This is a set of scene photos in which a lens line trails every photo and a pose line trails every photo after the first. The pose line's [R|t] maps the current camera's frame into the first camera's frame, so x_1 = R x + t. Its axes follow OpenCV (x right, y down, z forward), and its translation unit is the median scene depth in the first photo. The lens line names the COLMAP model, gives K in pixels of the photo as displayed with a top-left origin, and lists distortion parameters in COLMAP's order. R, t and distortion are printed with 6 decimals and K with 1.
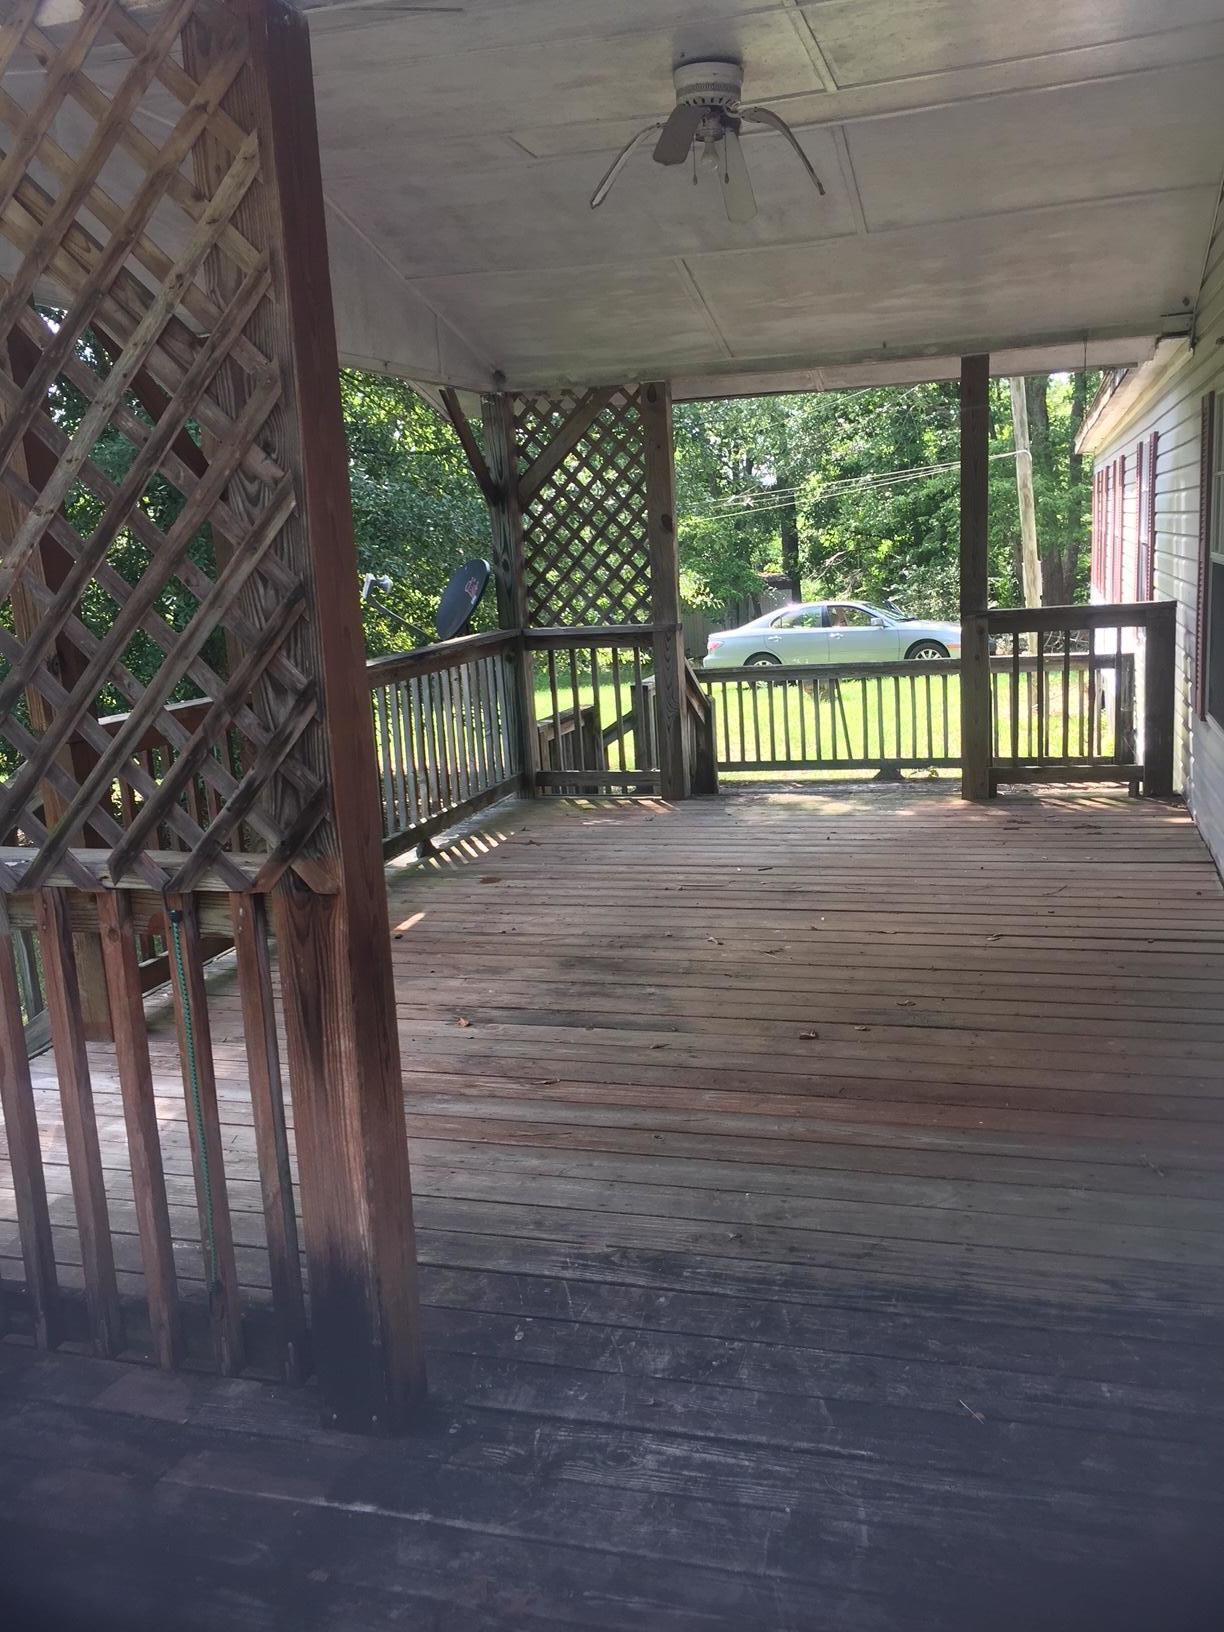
lens RADIAL K [[1401.9, 0, 610.4], [0, 1401.9, 812.9], [0, 0, 1]] dist [0.066770, -0.096374]
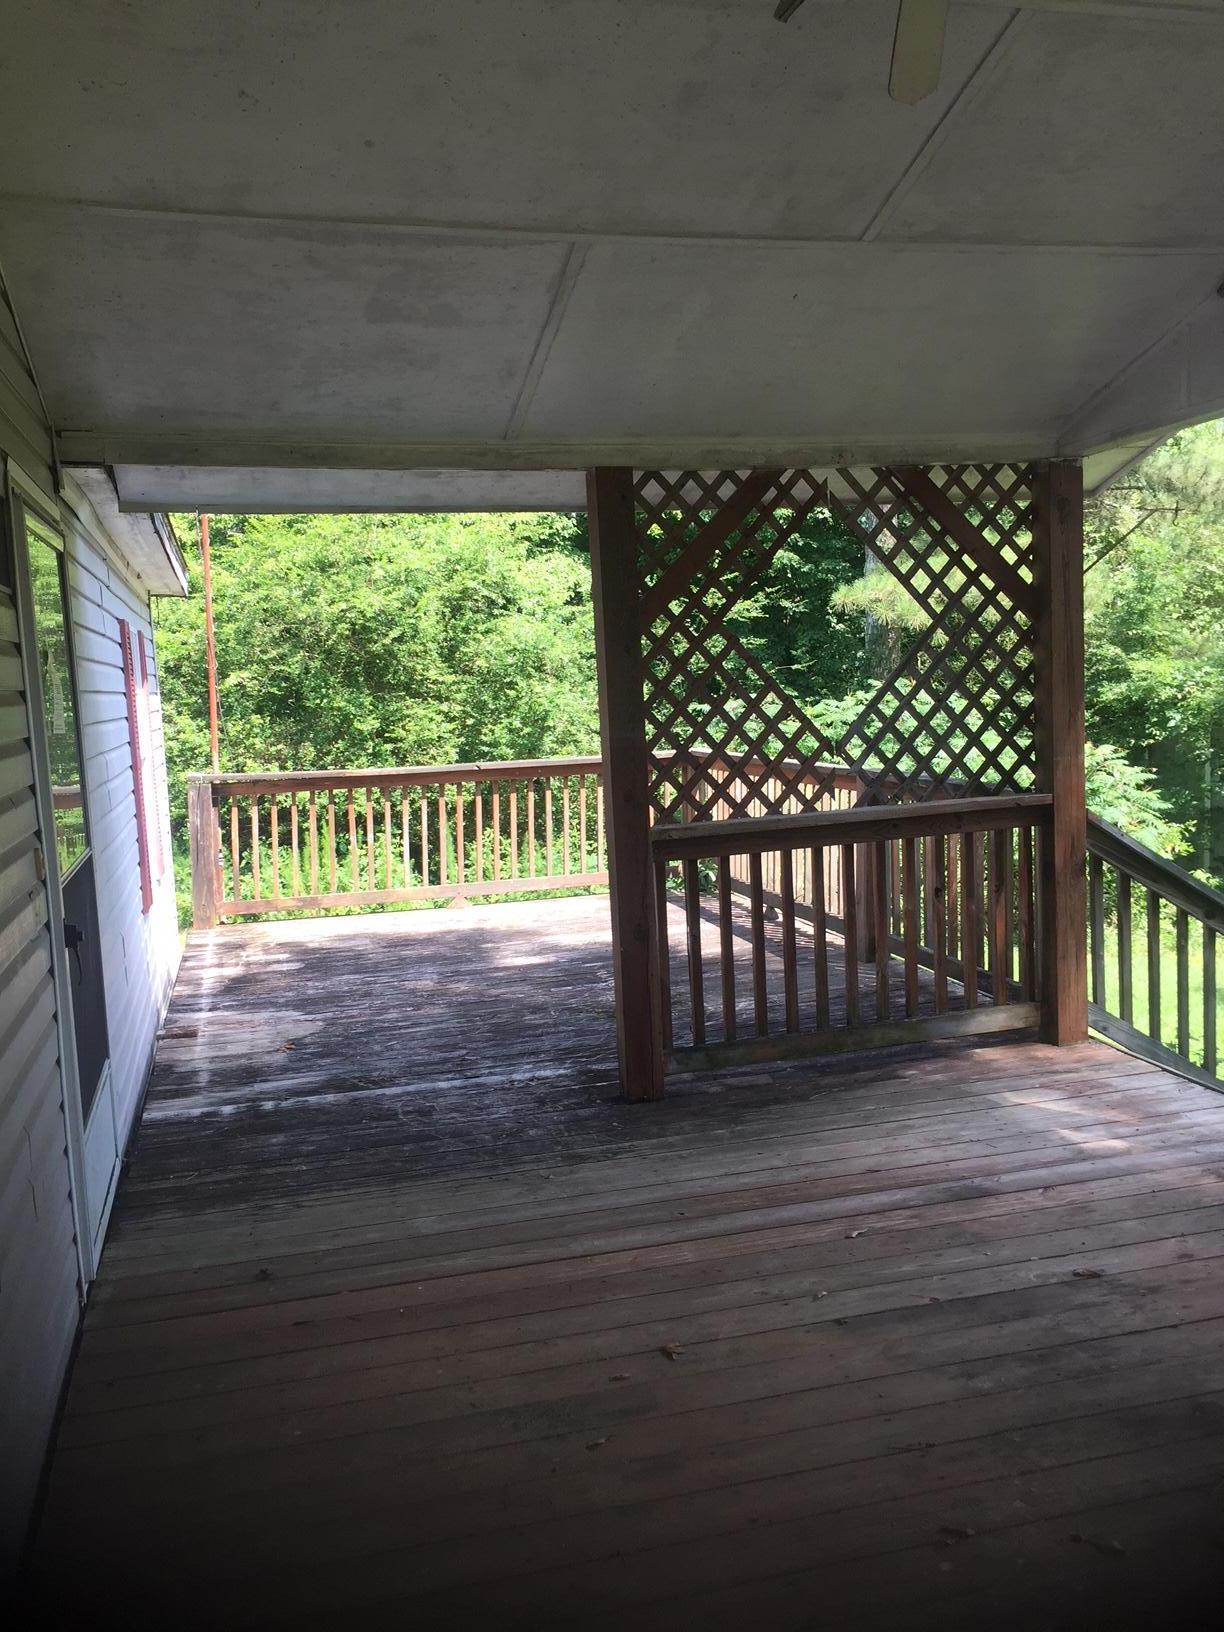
lens RADIAL K [[1401.9, 0, 612.2], [0, 1401.9, 815.7], [0, 0, 1]] dist [0.066770, -0.096374]
pose [[-0.848309, 0.145058, -0.509244, 0.703331], [-0.008648, 0.957819, 0.287240, -0.464126], [0.529430, 0.248073, -0.811273, 2.074793]]
